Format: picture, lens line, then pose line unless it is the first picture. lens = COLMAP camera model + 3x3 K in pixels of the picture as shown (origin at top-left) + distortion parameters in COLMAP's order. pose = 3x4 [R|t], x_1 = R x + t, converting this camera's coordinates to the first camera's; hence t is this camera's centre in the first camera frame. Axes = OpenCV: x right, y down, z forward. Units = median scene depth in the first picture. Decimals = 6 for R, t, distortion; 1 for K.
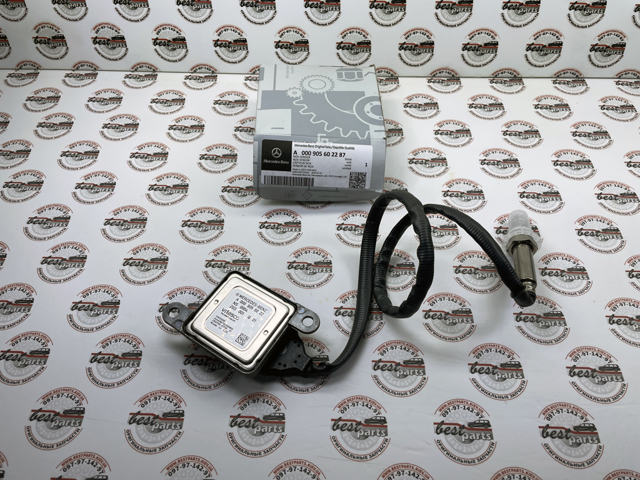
lens RADIAL K [[488.2, 0, 320.3], [0, 488.2, 243.5], [0, 0, 1]] dist [0.011452, -0.000152]
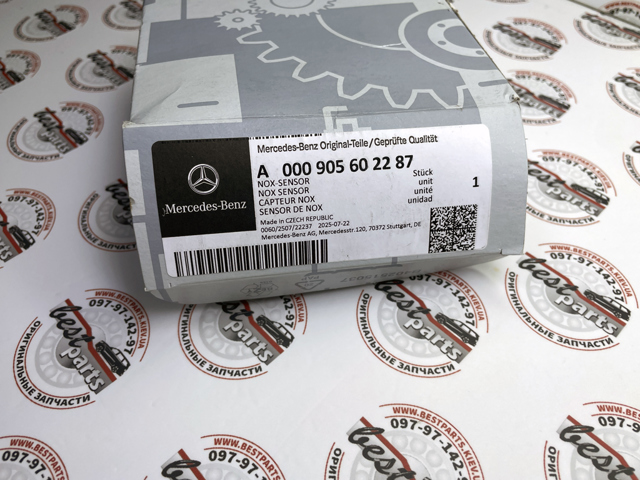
lens RADIAL K [[488.2, 0, 320.9], [0, 488.2, 236.6], [0, 0, 1]] dist [0.011452, -0.000152]
pose [[0.988841, -0.127546, 0.076979, -0.043144], [0.131179, 0.990377, -0.044113, -0.123971], [-0.070612, 0.053719, 0.996056, 0.676708]]
